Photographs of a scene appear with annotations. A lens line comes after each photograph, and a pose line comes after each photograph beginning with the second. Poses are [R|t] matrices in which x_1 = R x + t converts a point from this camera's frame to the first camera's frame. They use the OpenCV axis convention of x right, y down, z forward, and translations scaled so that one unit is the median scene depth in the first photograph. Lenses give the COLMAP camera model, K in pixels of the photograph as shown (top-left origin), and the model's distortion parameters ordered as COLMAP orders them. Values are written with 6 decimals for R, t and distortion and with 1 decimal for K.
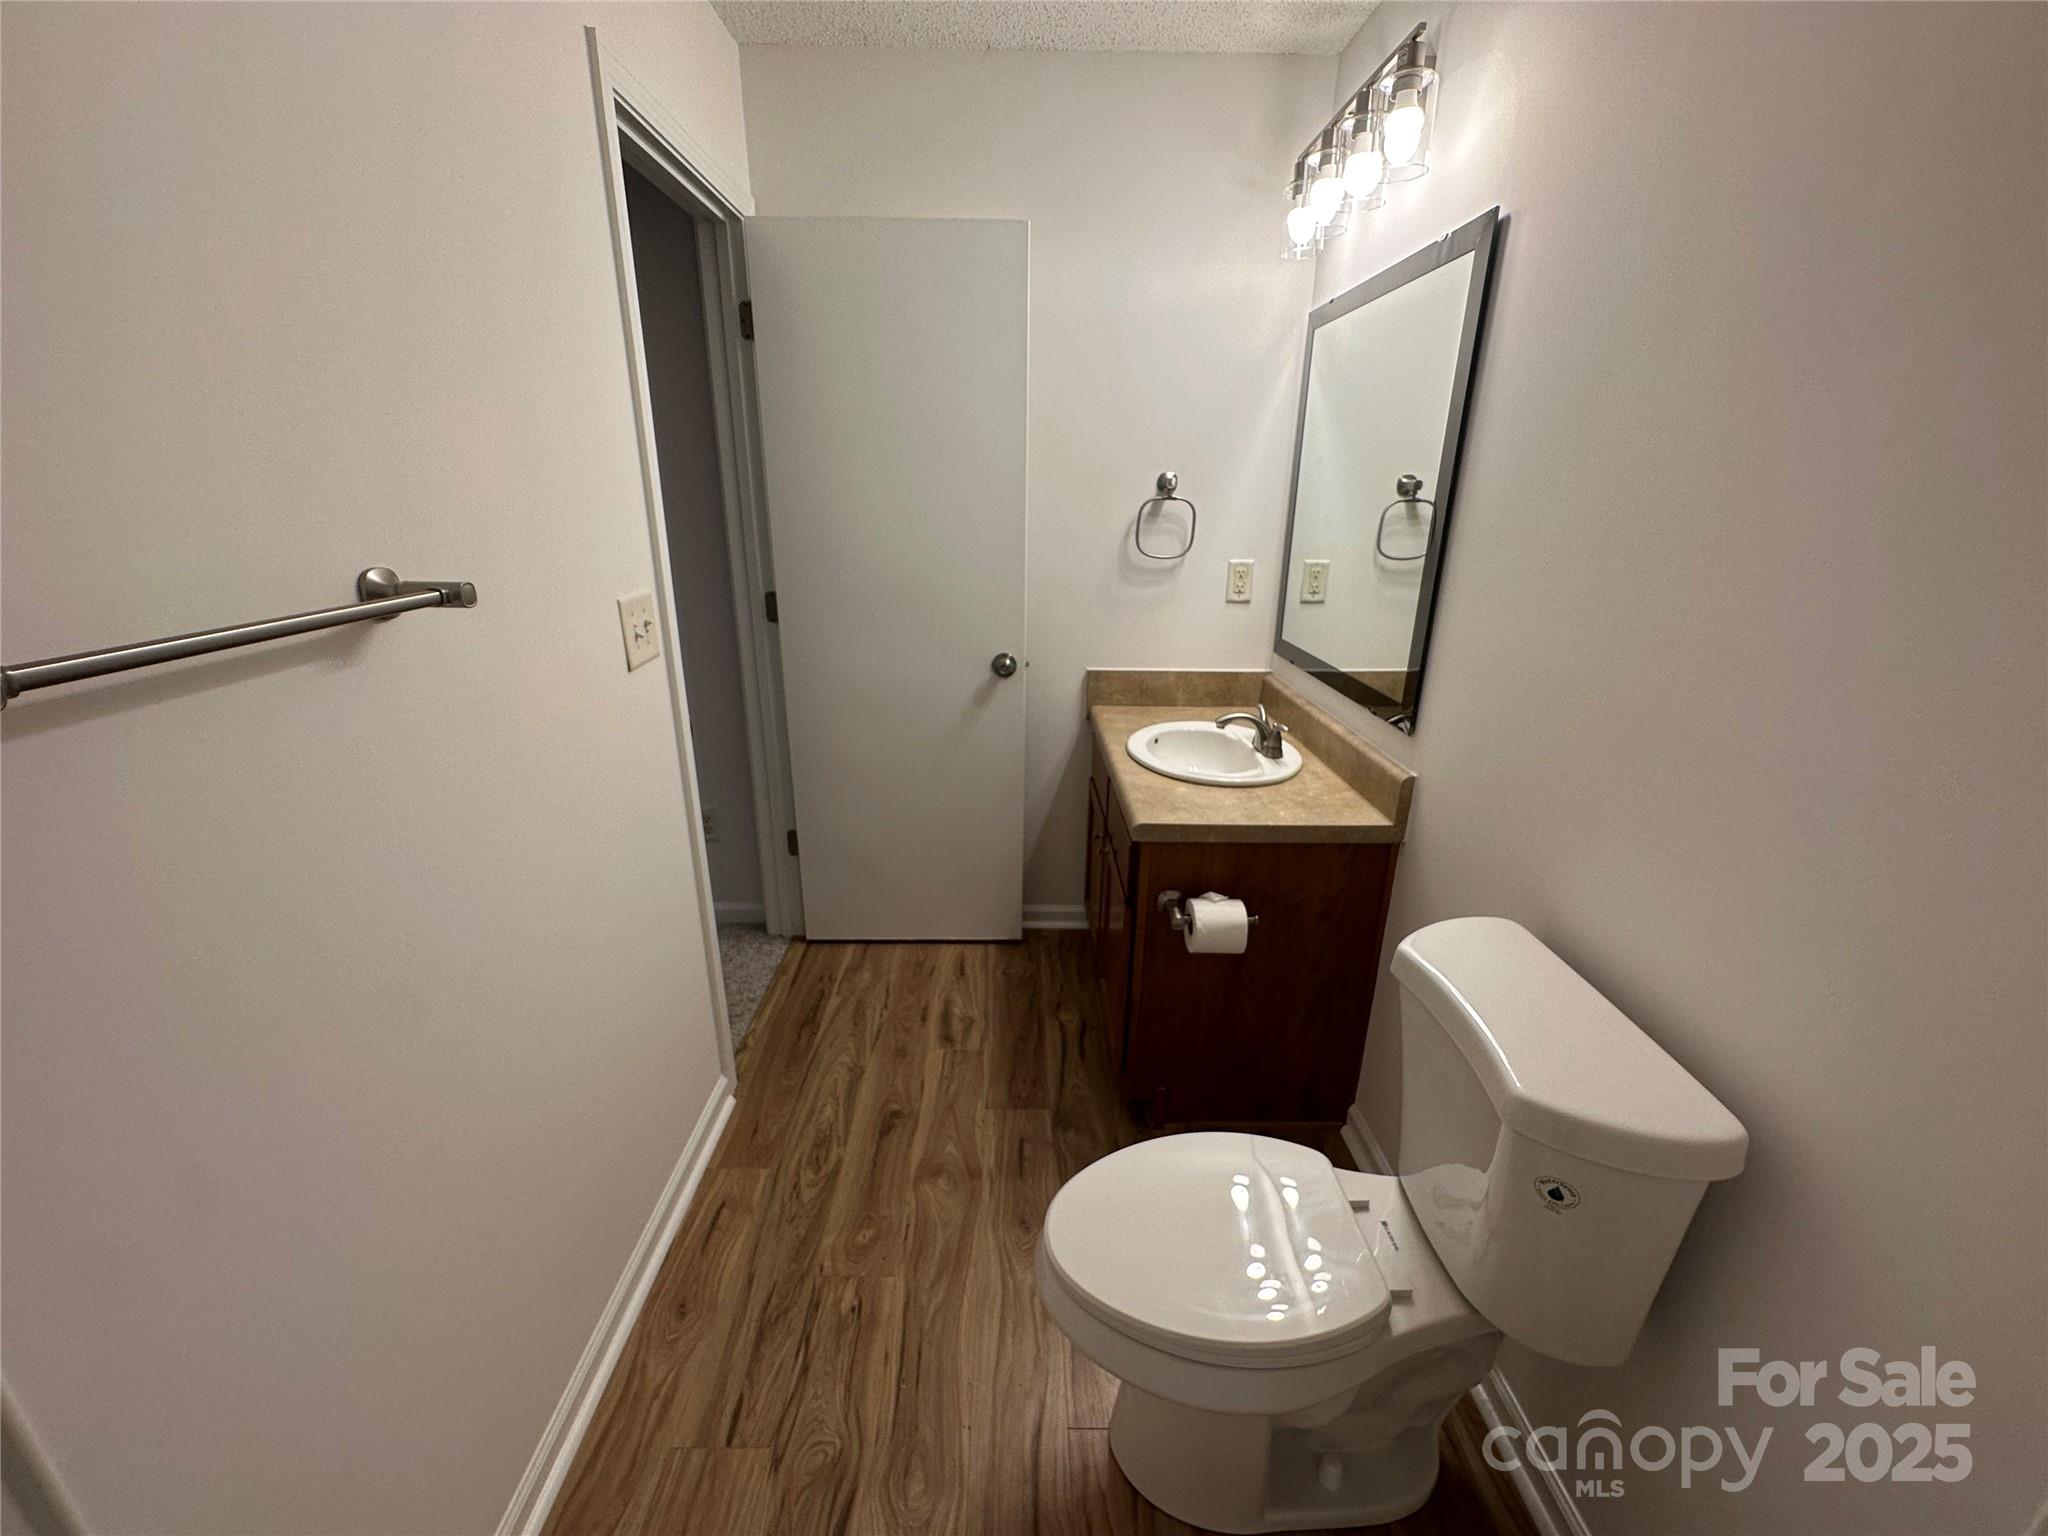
lens RADIAL K [[816.4, 0, 1024.0], [0, 816.4, 768.0], [0, 0, 1]] dist [-0.000520, 0.000078]
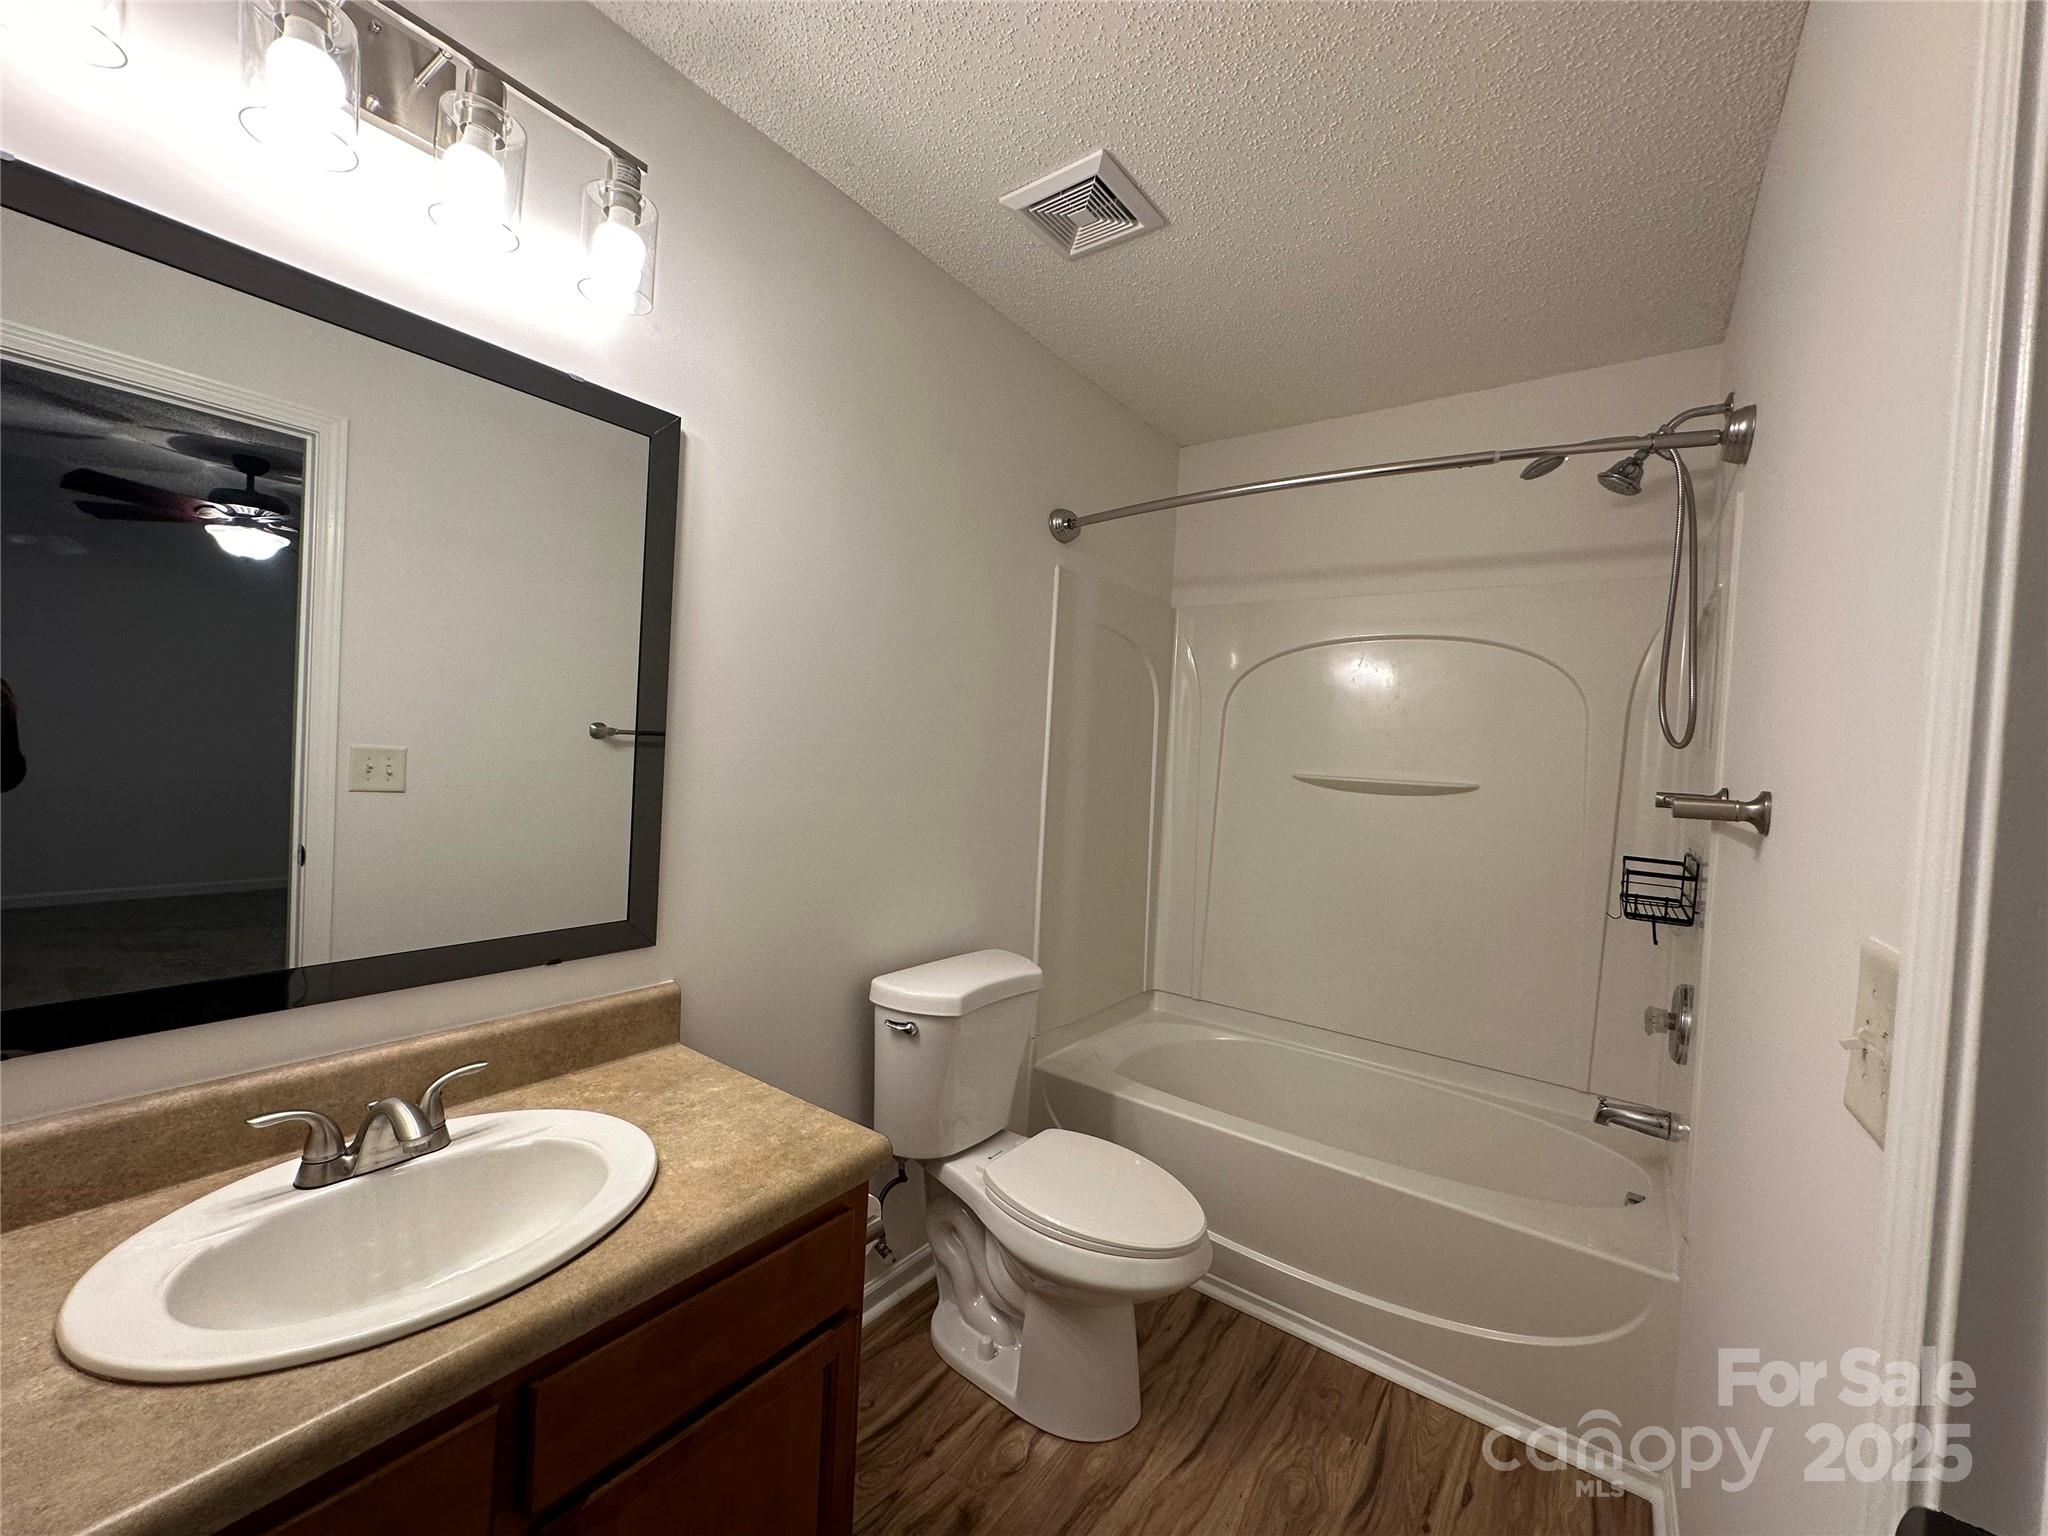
lens RADIAL K [[816.4, 0, 1024.0], [0, 816.4, 768.0], [0, 0, 1]] dist [-0.000520, 0.000078]
pose [[-0.796782, -0.069987, 0.600201, -0.323475], [0.135811, 0.947117, 0.290731, -0.388216], [-0.588808, 0.313163, -0.745141, 1.261827]]
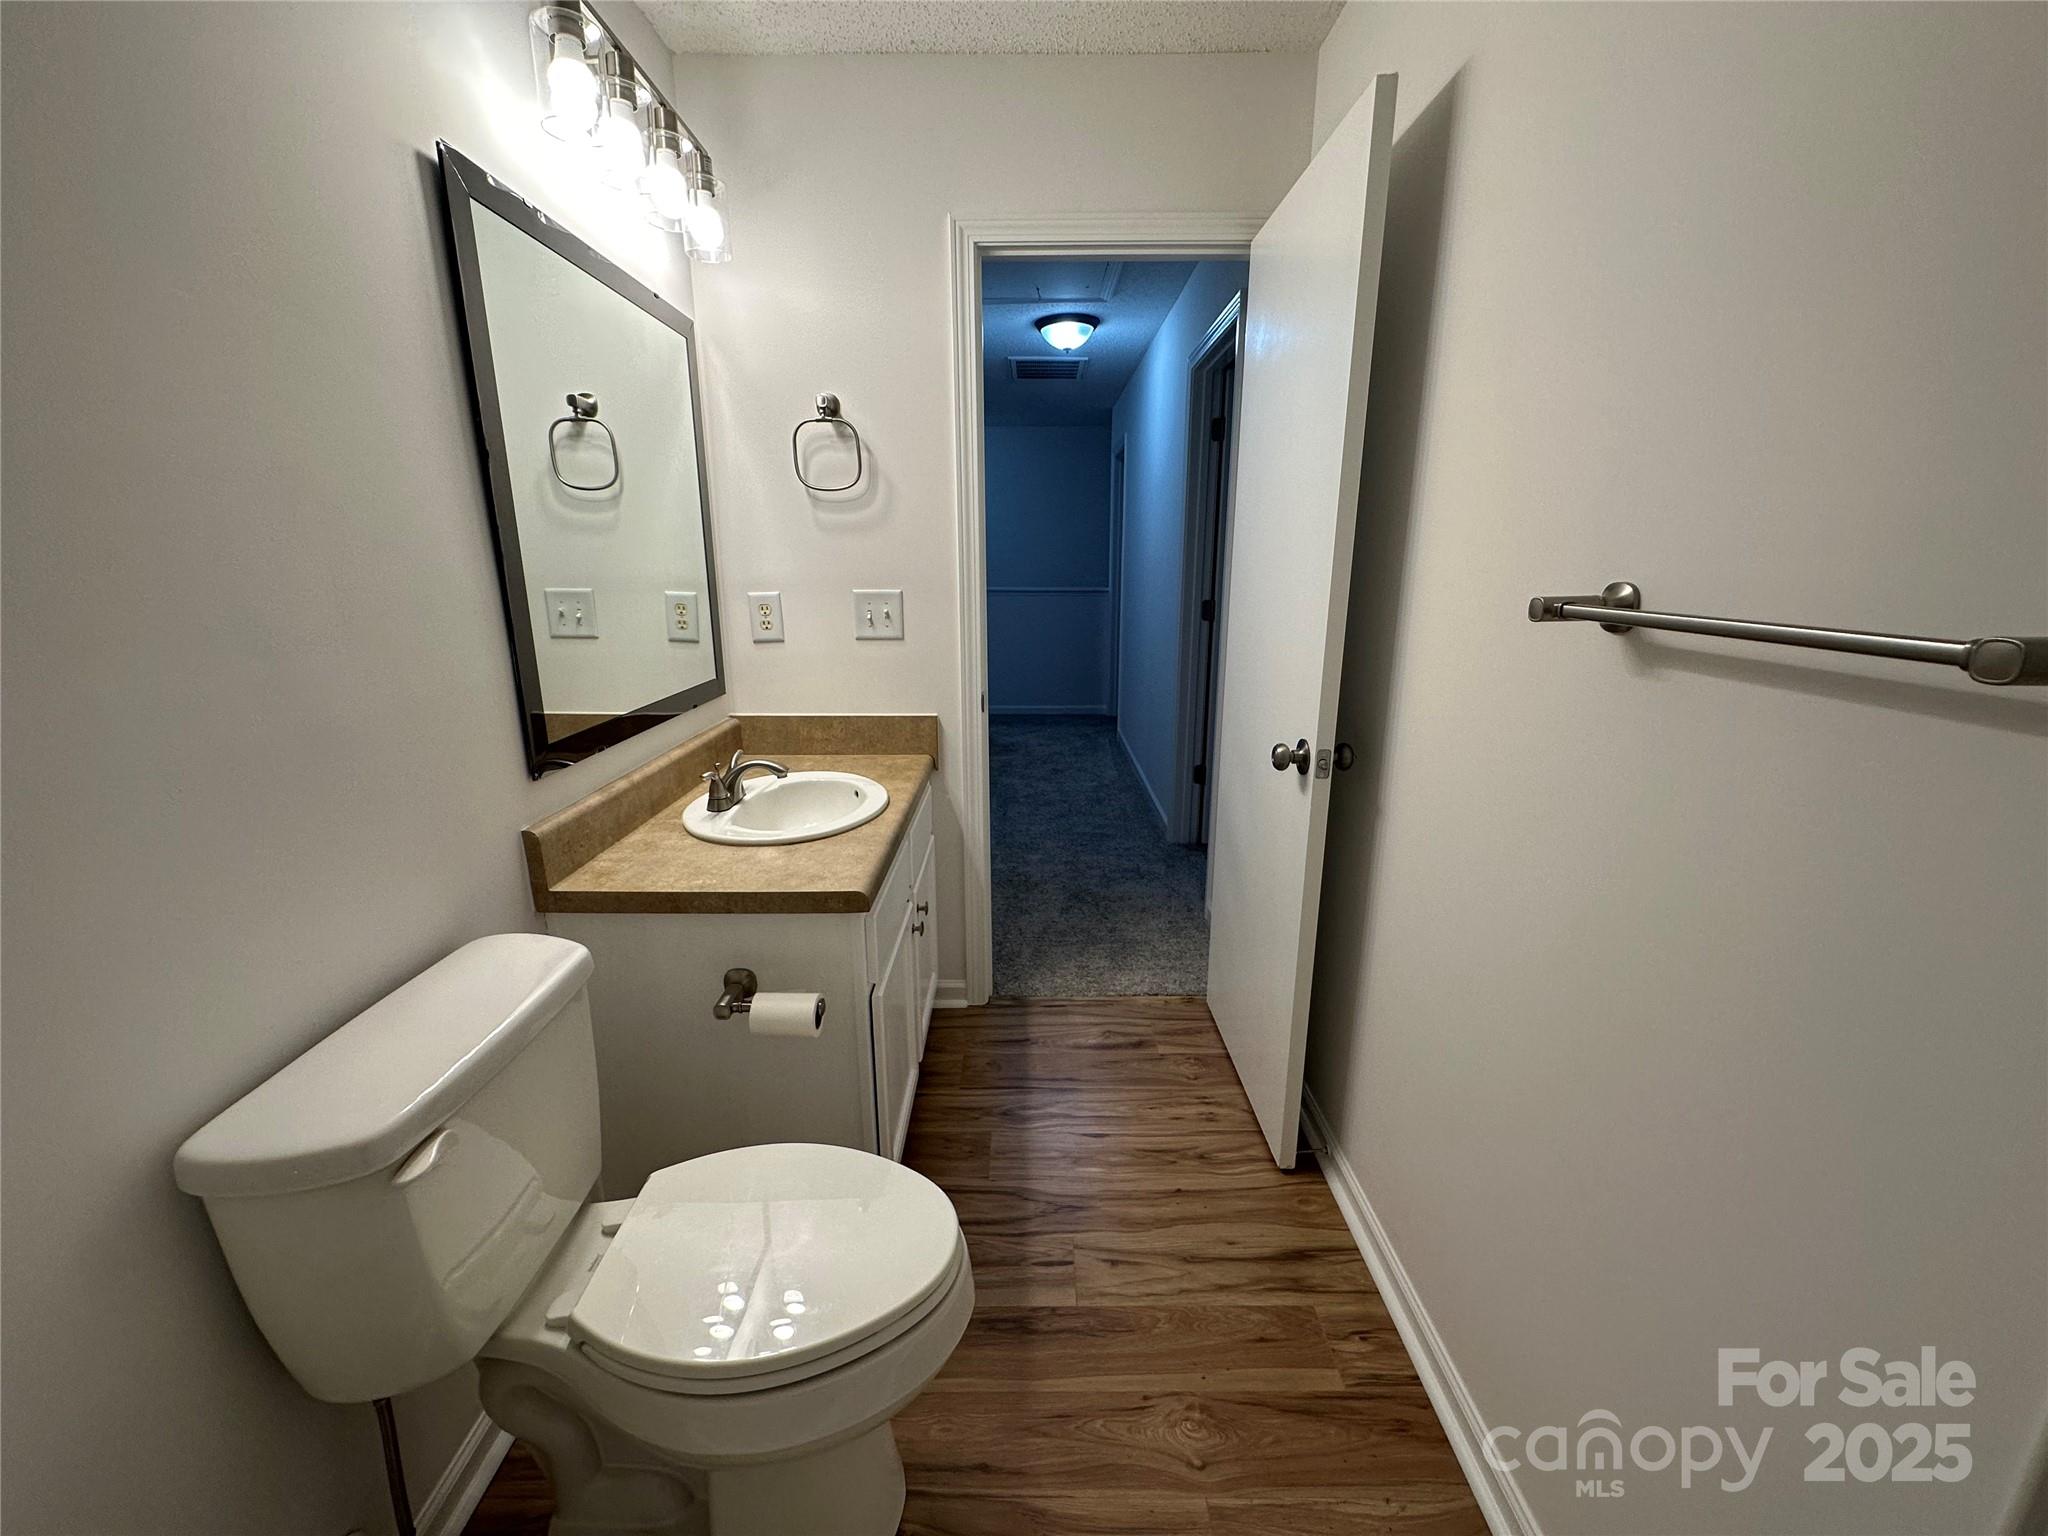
lens RADIAL K [[816.4, 0, 1024.0], [0, 816.4, 768.0], [0, 0, 1]] dist [-0.000520, 0.000078]
pose [[-0.999756, -0.017273, 0.013768, -0.039844], [-0.006827, 0.834407, 0.551107, -0.623162], [-0.021007, 0.550878, -0.834321, 1.993732]]
